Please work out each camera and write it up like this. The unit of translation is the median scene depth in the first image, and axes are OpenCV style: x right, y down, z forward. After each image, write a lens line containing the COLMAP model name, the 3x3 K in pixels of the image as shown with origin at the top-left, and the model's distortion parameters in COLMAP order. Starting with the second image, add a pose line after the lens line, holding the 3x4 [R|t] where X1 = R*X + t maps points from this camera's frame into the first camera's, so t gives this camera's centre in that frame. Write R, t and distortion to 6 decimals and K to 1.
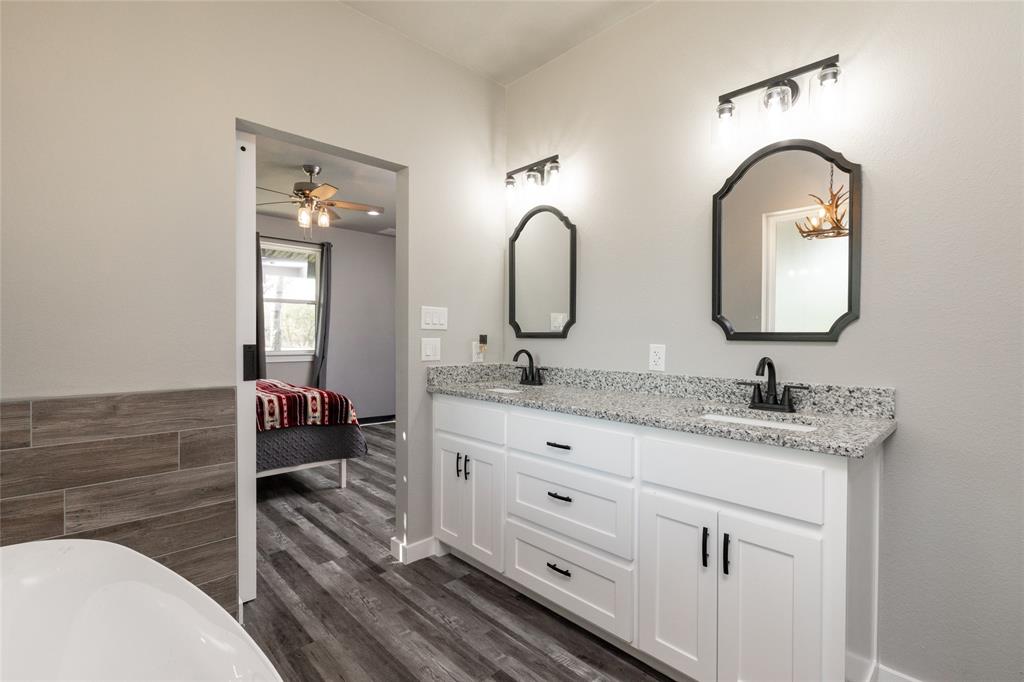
lens RADIAL K [[466.1, 0, 515.0], [0, 466.1, 338.7], [0, 0, 1]] dist [0.003023, -0.000103]
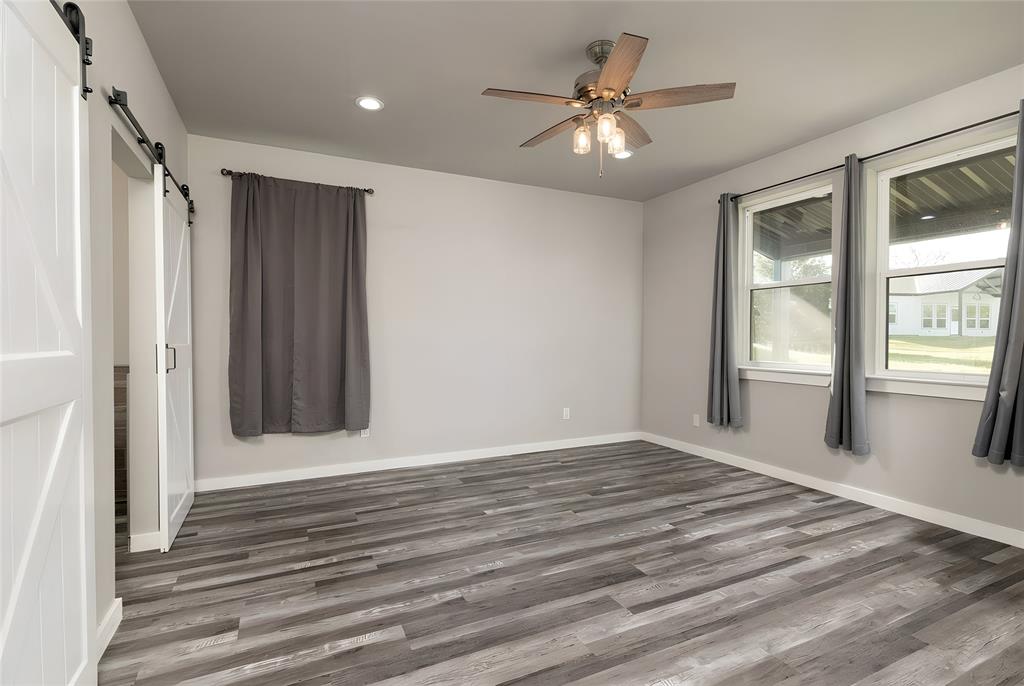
lens RADIAL K [[479.1, 0, 490.1], [0, 479.1, 341.7], [0, 0, 1]] dist [-0.000131, 0.000012]
pose [[-0.328852, 0.011856, -0.944307, 0.239002], [-0.005315, 0.999882, 0.014405, -0.019493], [0.944366, 0.009756, -0.328750, 1.477430]]
